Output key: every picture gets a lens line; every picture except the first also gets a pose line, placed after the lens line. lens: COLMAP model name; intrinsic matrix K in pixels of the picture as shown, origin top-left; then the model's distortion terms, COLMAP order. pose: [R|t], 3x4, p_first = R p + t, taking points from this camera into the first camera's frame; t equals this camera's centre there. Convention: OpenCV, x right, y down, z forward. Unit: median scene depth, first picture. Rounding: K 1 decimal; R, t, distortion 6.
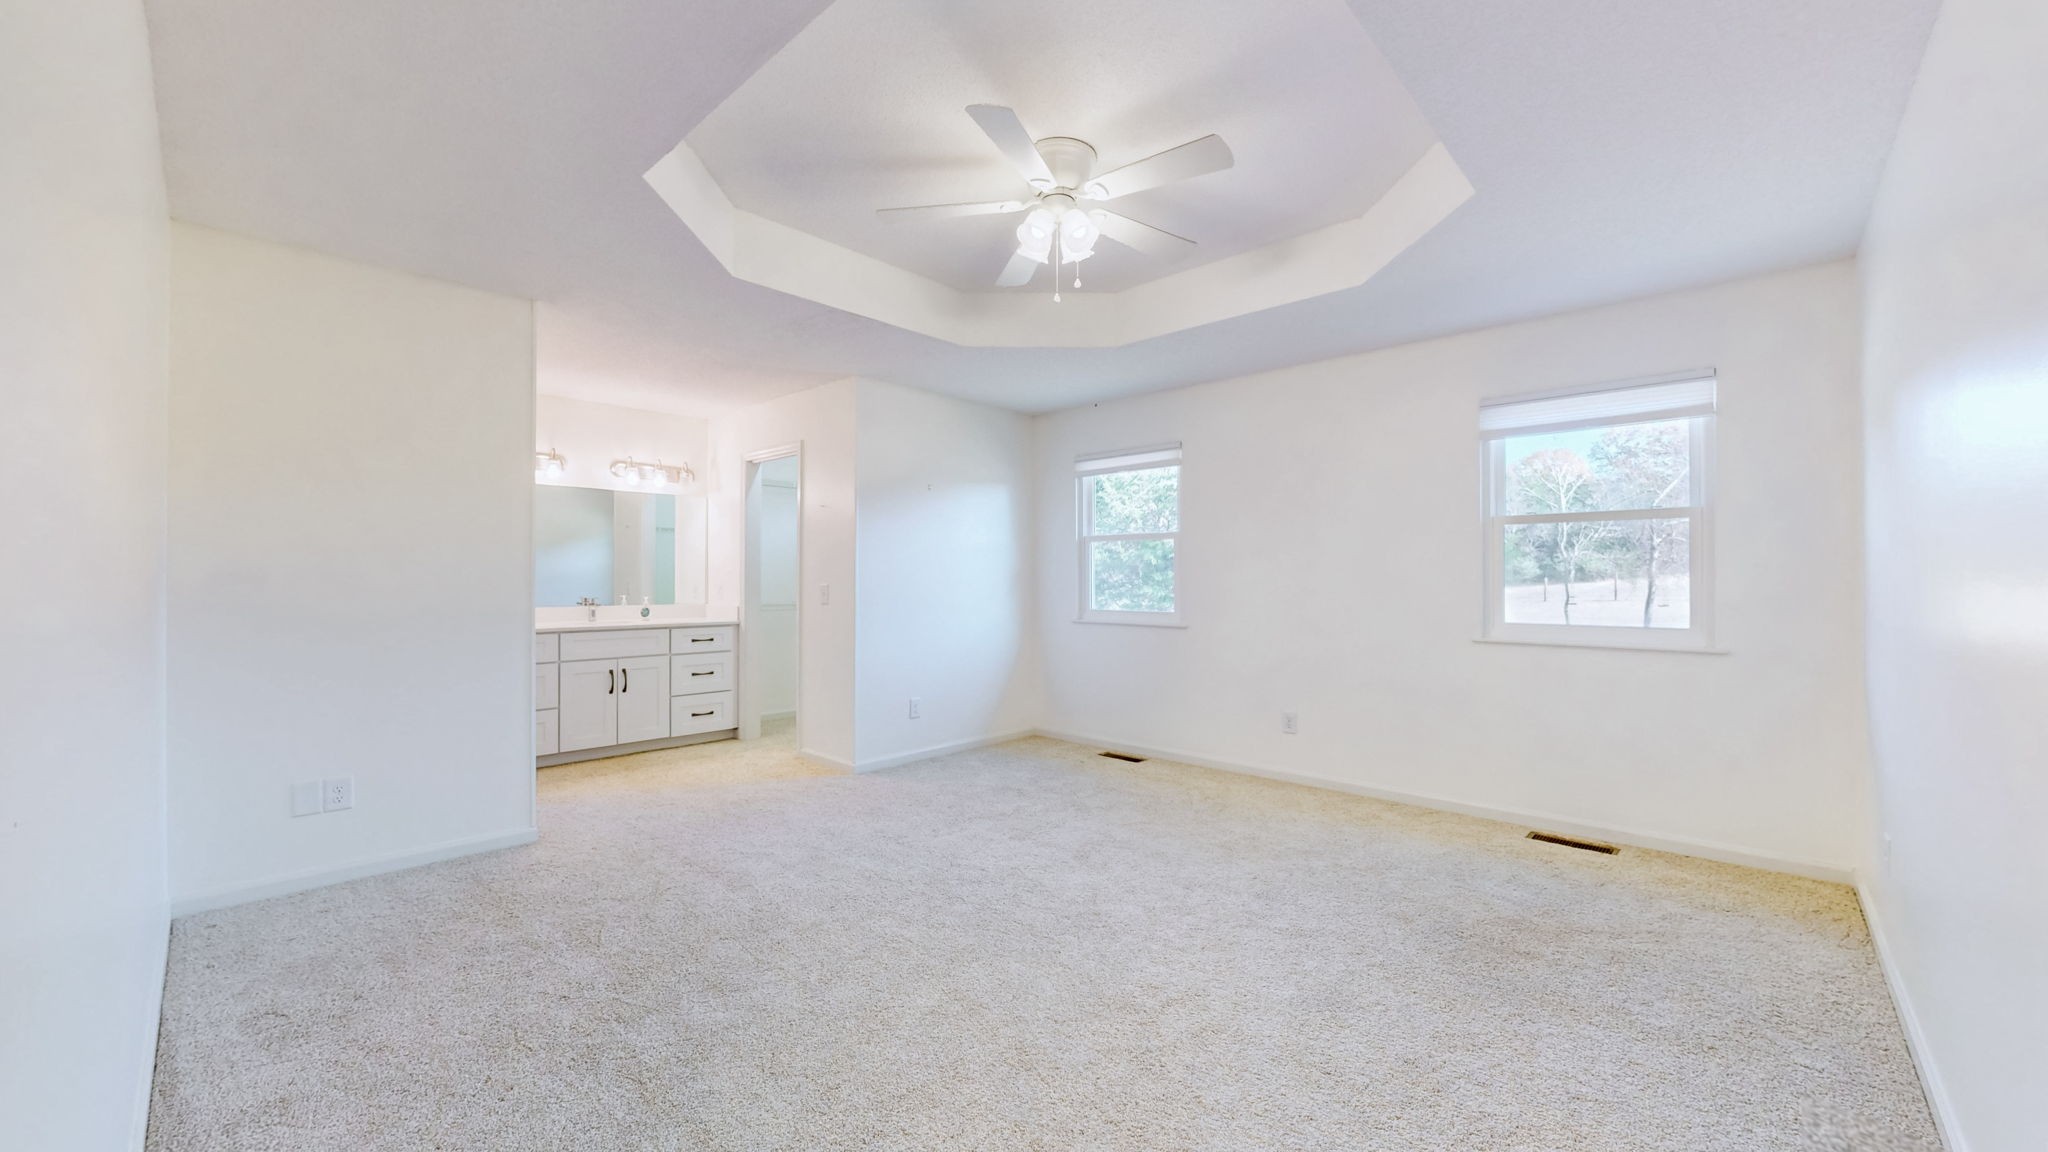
lens RADIAL K [[778.7, 0, 1024.0], [0, 778.7, 576.0], [0, 0, 1]] dist [-0.007467, -0.000086]
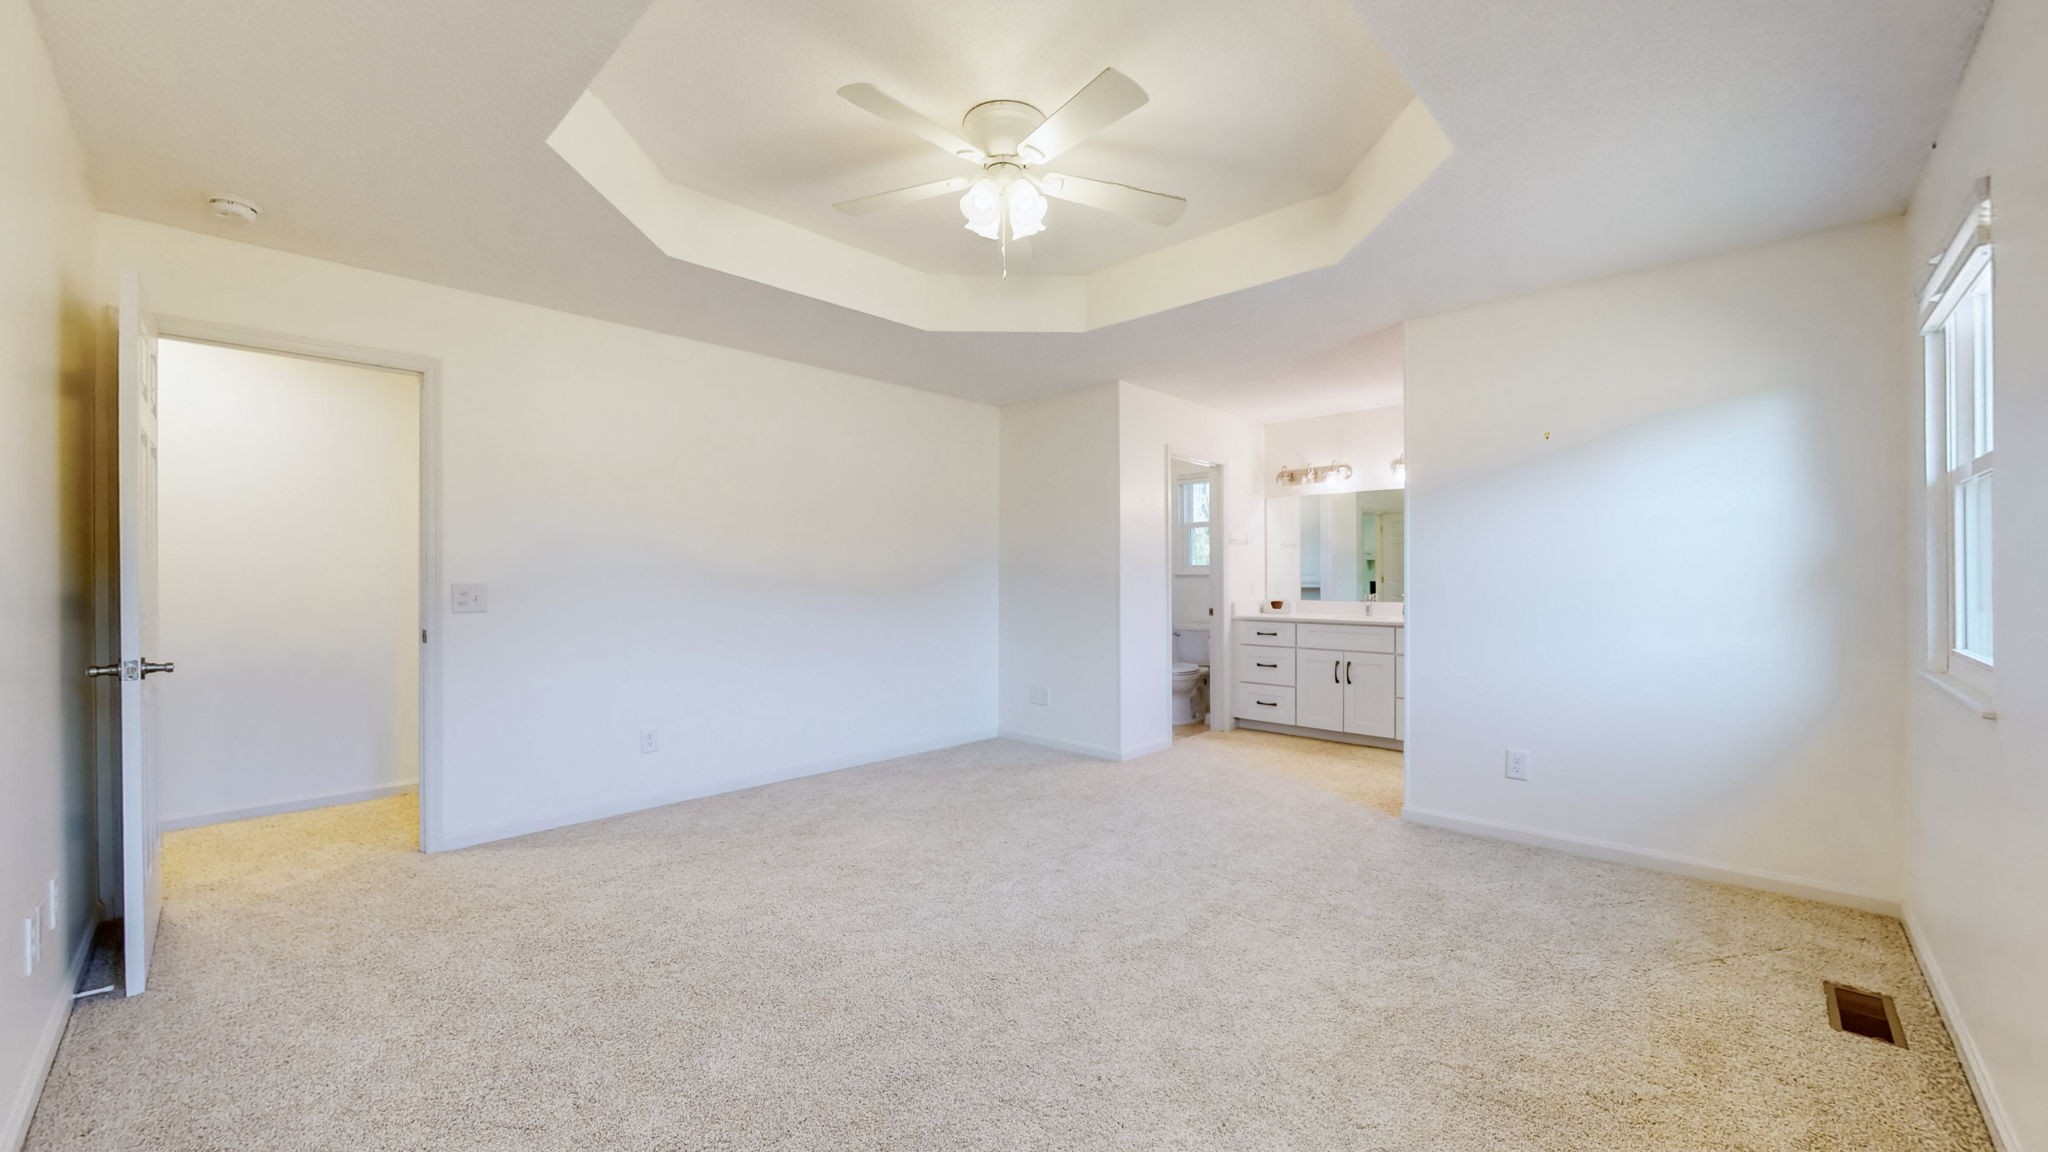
lens RADIAL K [[778.7, 0, 1024.0], [0, 778.7, 576.0], [0, 0, 1]] dist [-0.007467, -0.000086]
pose [[-0.009049, -0.000153, -0.999959, 0.605366], [0.001666, 0.999999, -0.000168, 0.003388], [0.999958, -0.001667, -0.009049, 0.639934]]
